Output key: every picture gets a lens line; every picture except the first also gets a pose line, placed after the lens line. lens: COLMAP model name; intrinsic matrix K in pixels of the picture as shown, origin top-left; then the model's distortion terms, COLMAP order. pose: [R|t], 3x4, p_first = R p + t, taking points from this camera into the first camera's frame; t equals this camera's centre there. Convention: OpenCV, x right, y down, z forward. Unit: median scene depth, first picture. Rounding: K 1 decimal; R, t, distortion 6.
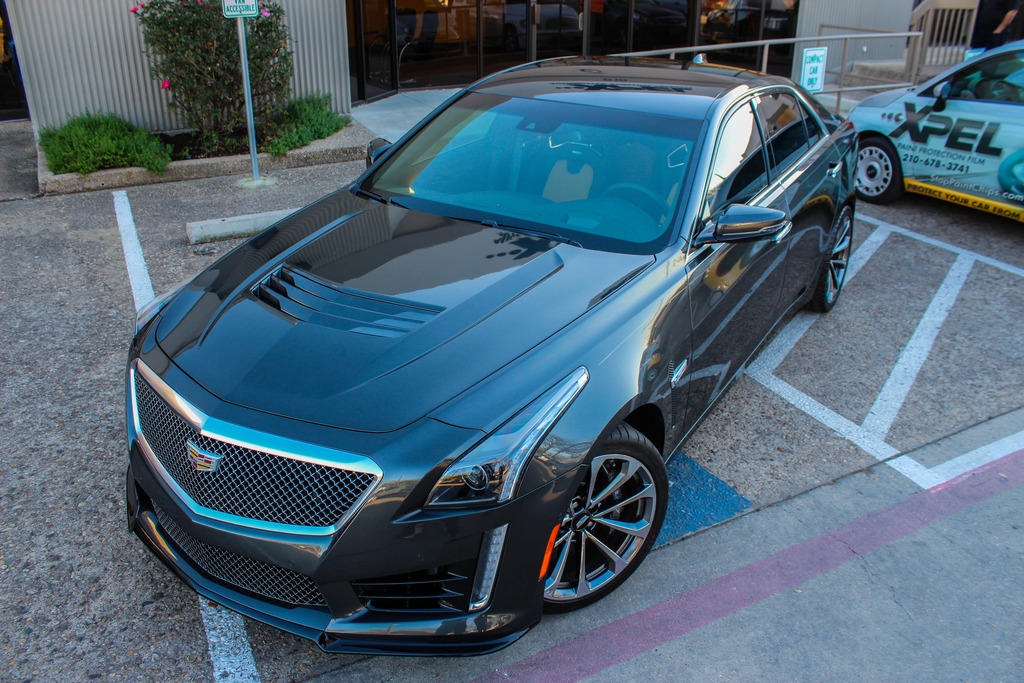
lens RADIAL K [[837.1, 0, 508.3], [0, 837.1, 350.1], [0, 0, 1]] dist [-0.145221, 0.113559]
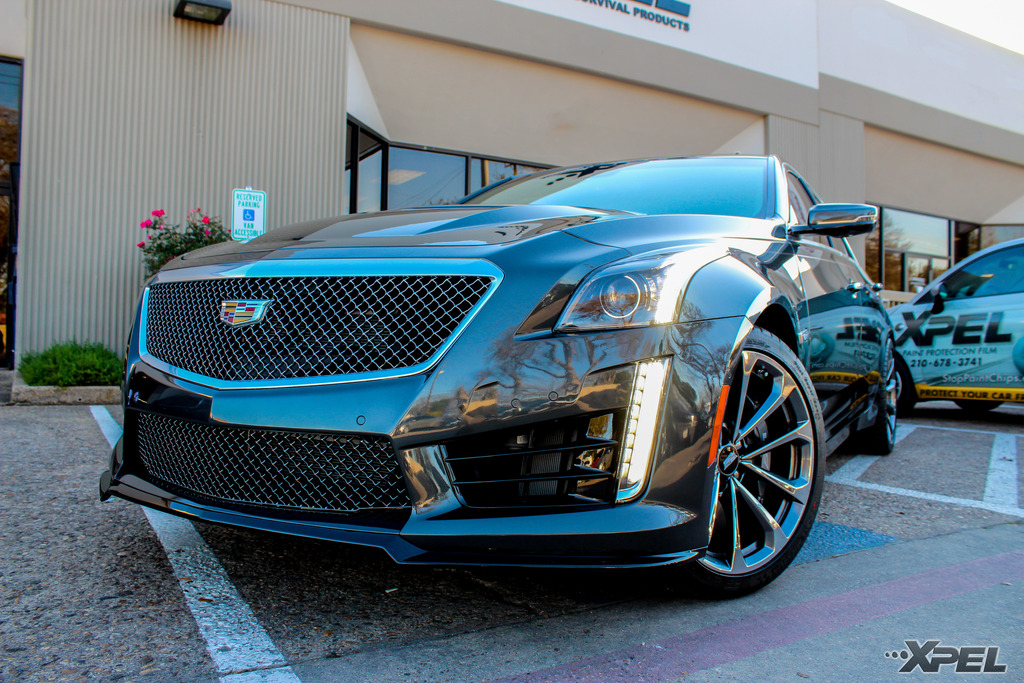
lens RADIAL K [[837.1, 0, 504.6], [0, 837.1, 363.1], [0, 0, 1]] dist [-0.145221, 0.113559]
pose [[0.998805, 0.007788, 0.048239, -0.119757], [0.012981, 0.909447, -0.415616, 0.342680], [-0.047108, 0.415746, 0.908260, 0.231608]]
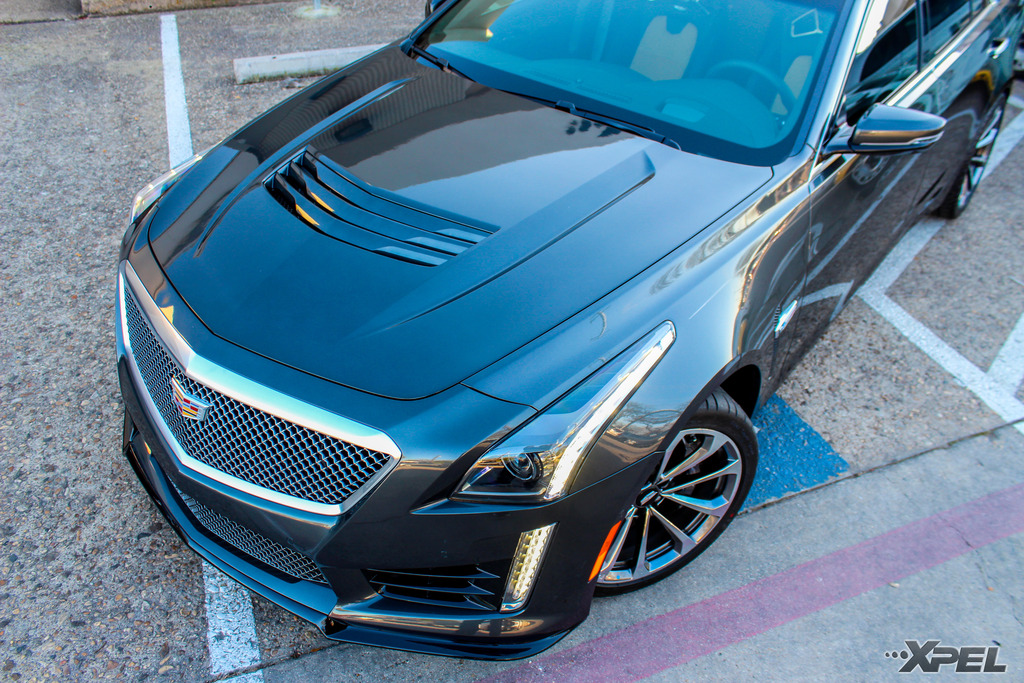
lens RADIAL K [[837.1, 0, 510.4], [0, 837.1, 341.9], [0, 0, 1]] dist [-0.145221, 0.113559]
pose [[0.994083, 0.080617, -0.072798, 0.000476], [-0.065572, 0.979688, 0.189502, -0.072761], [0.086596, -0.183607, 0.979178, 0.166677]]
